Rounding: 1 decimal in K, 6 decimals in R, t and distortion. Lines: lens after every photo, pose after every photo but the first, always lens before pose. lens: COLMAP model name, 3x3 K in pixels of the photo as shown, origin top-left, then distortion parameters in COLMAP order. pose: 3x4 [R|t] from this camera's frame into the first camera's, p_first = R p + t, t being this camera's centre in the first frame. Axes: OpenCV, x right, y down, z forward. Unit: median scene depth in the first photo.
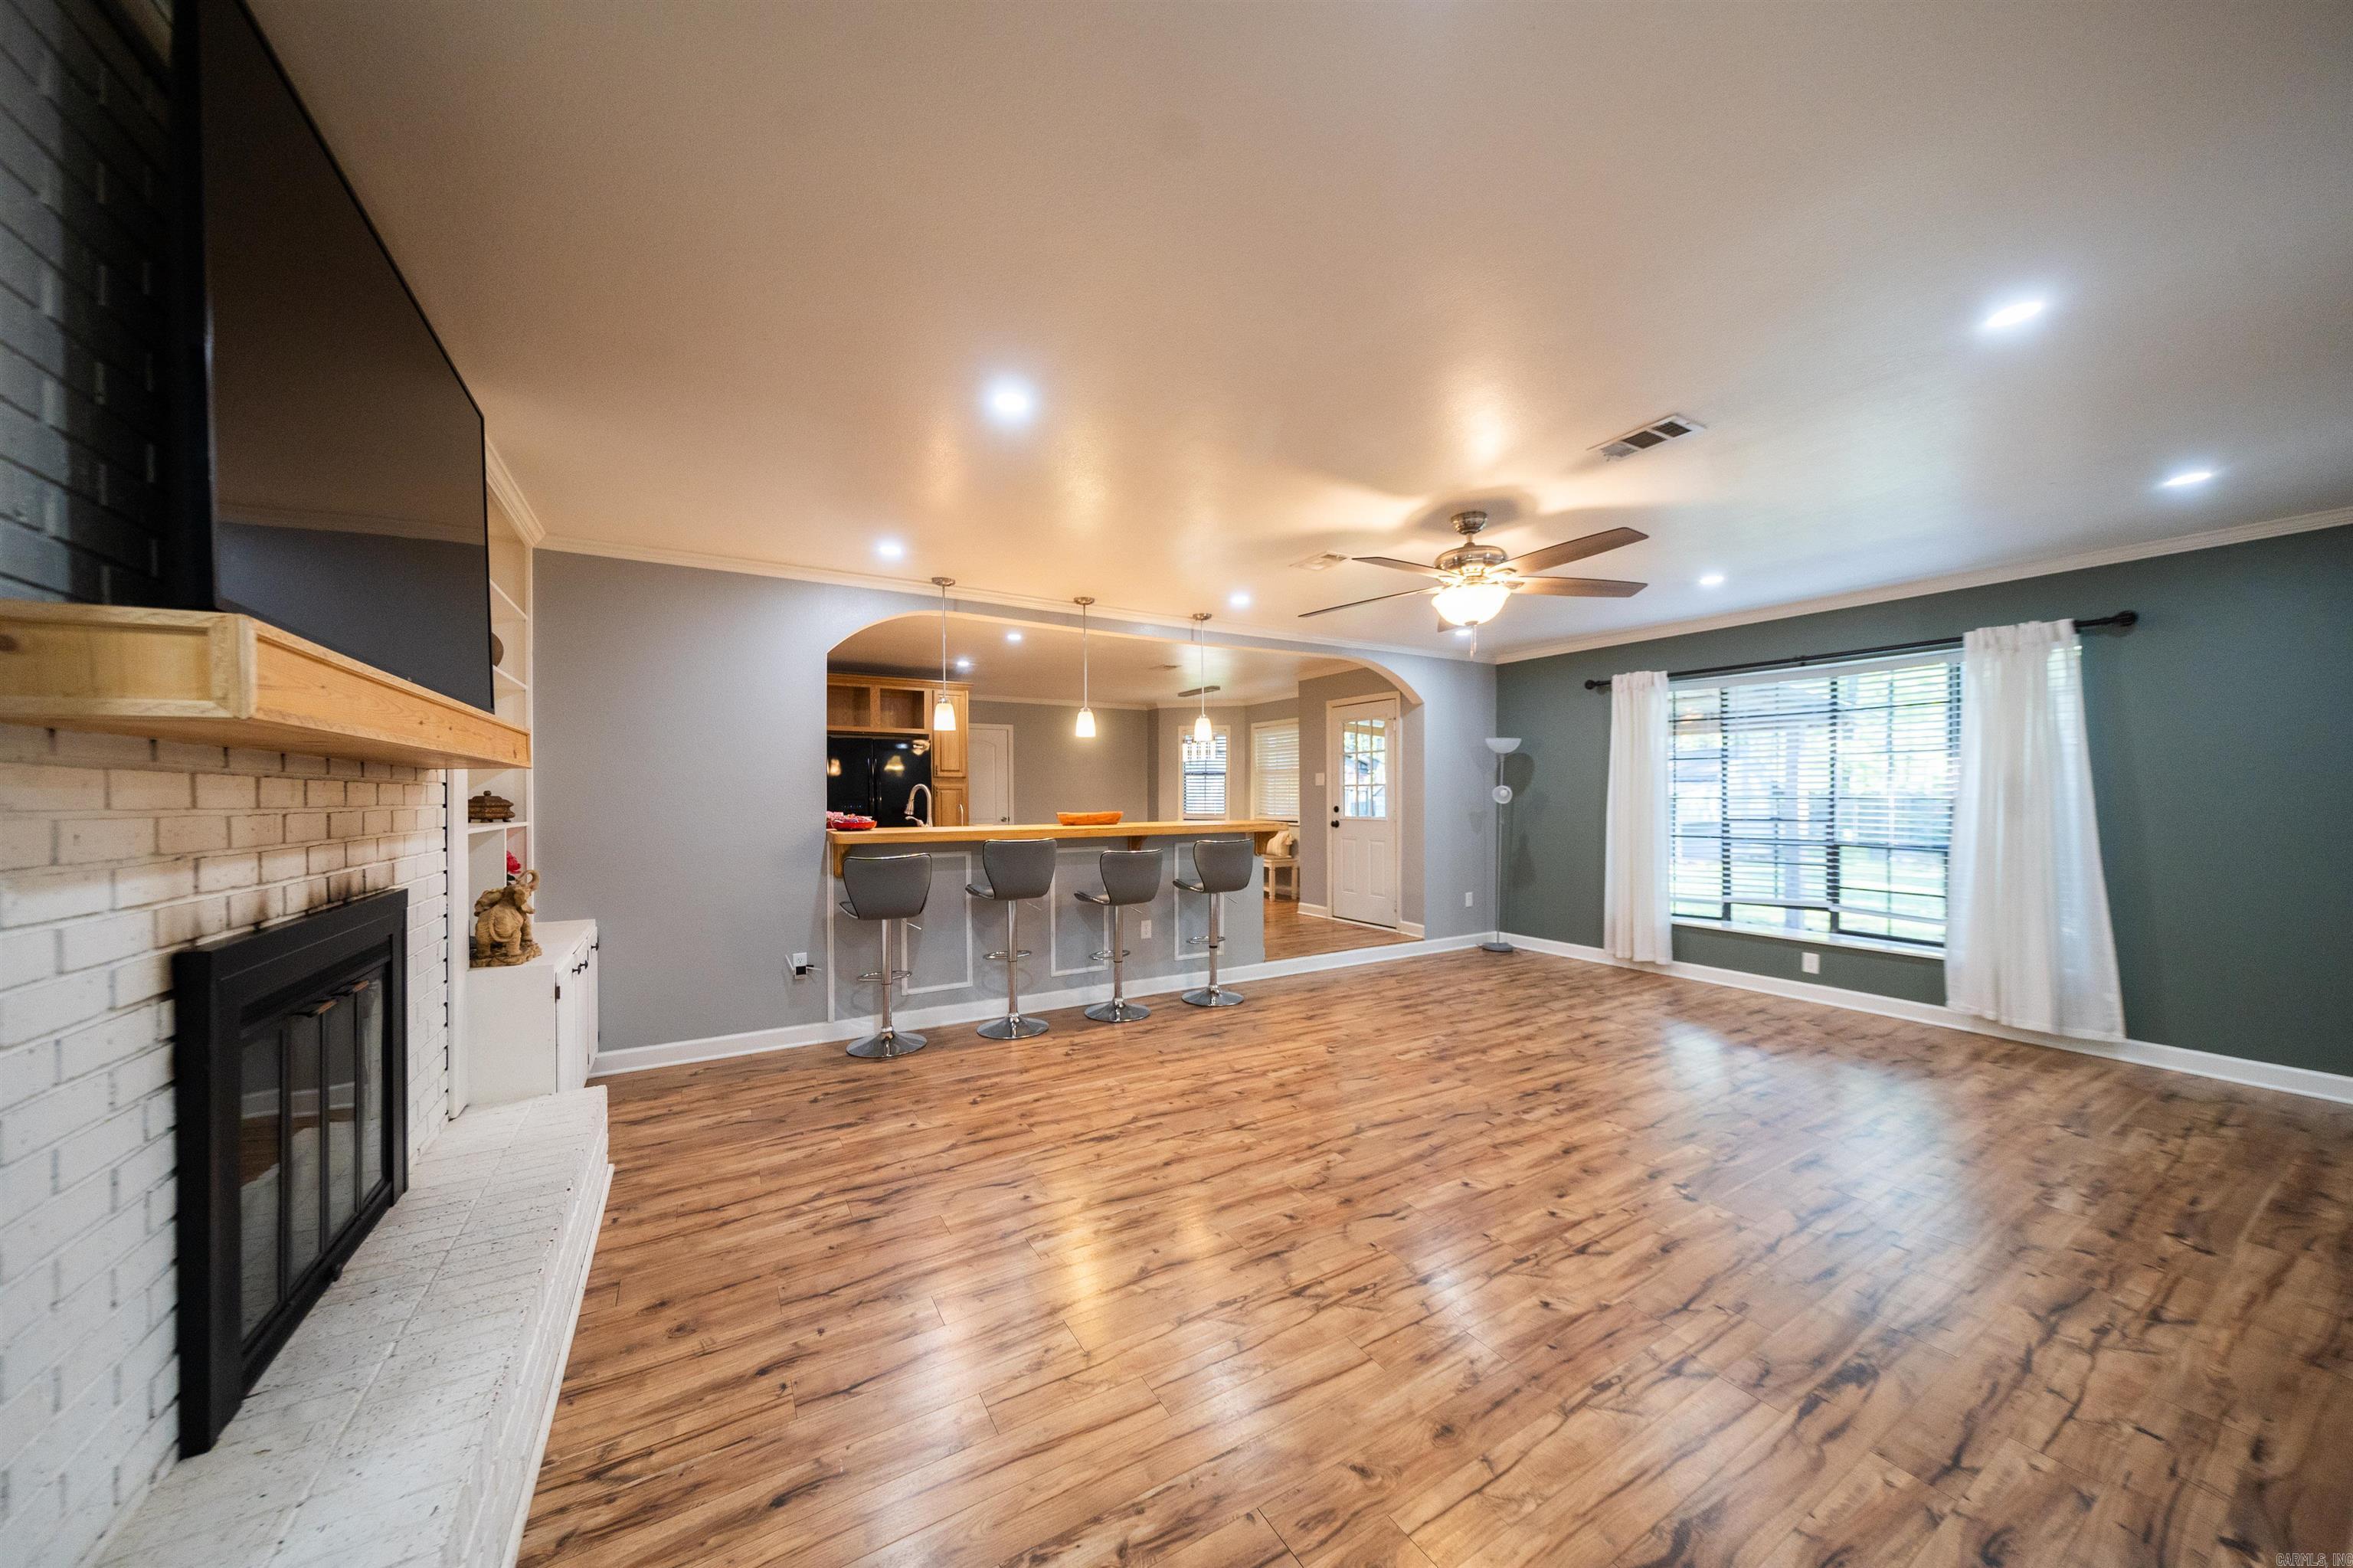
lens RADIAL K [[793.1, 0, 1165.1], [0, 793.1, 796.2], [0, 0, 1]] dist [-0.003206, -0.000341]
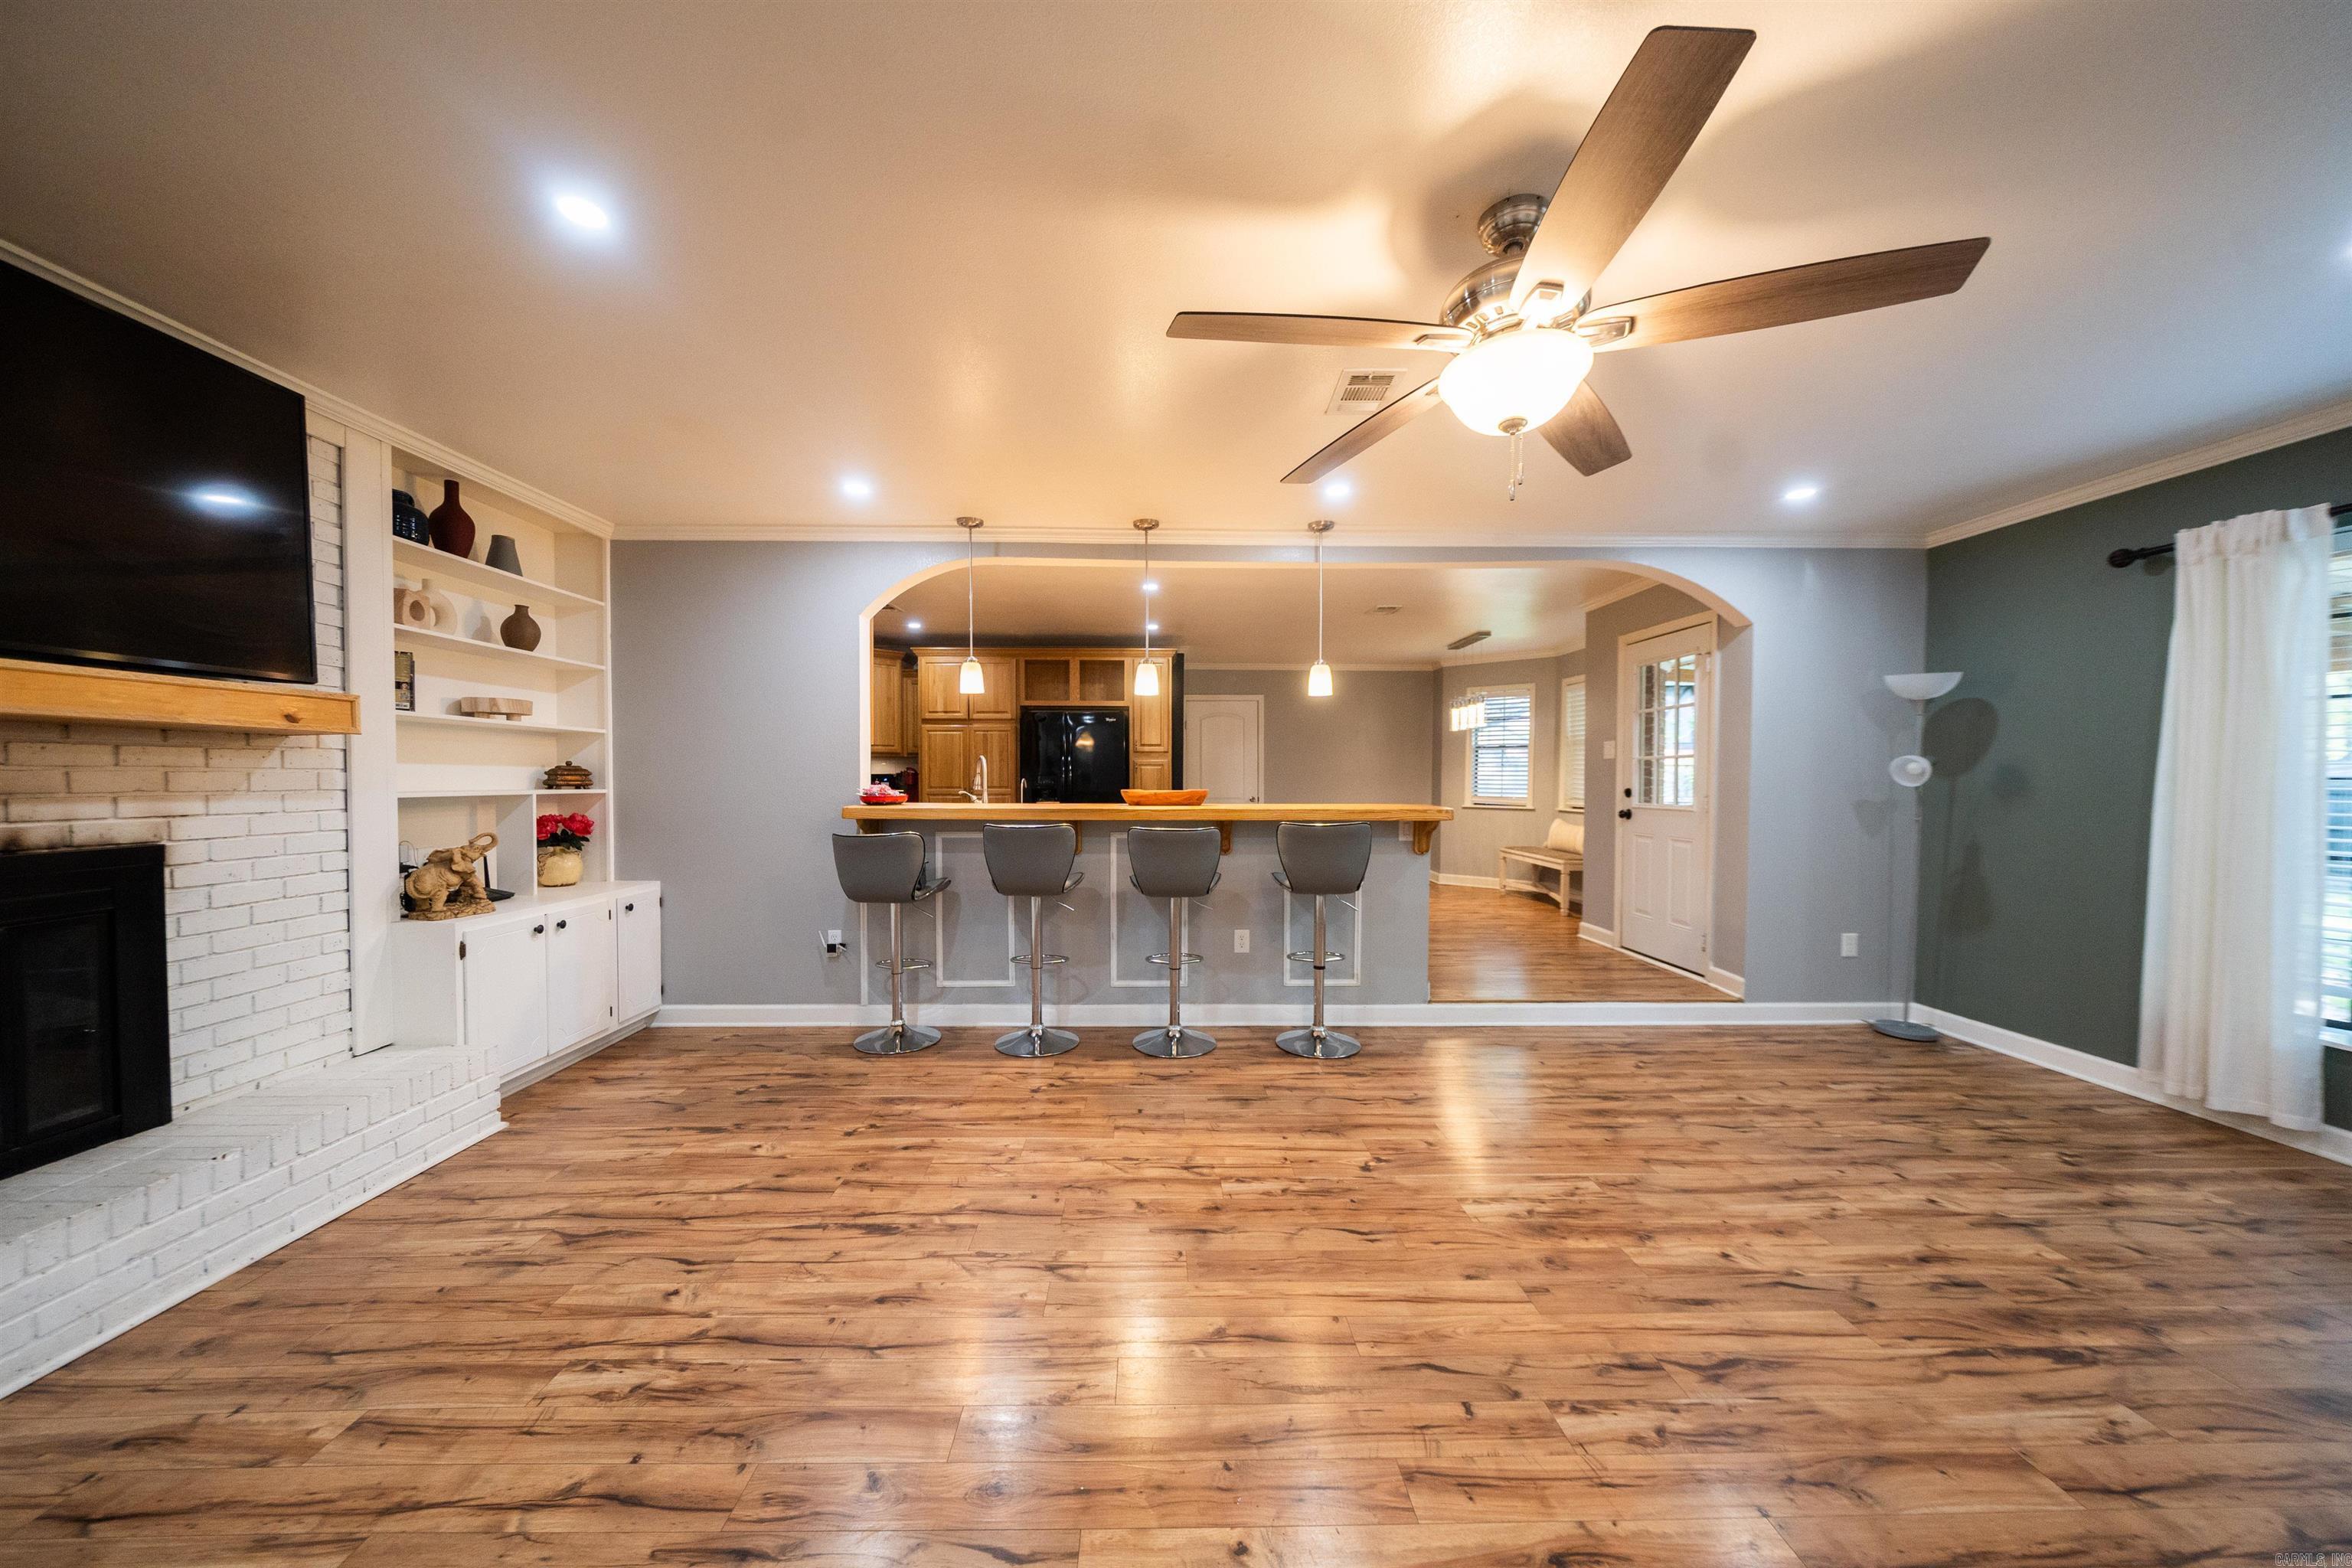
lens RADIAL K [[792.7, 0, 1169.8], [0, 792.7, 799.3], [0, 0, 1]] dist [-0.003206, -0.000341]
pose [[0.872190, 0.019962, -0.488759, 0.356903], [-0.006392, 0.999547, 0.029418, 0.007162], [0.489125, -0.022534, 0.871922, 0.352137]]
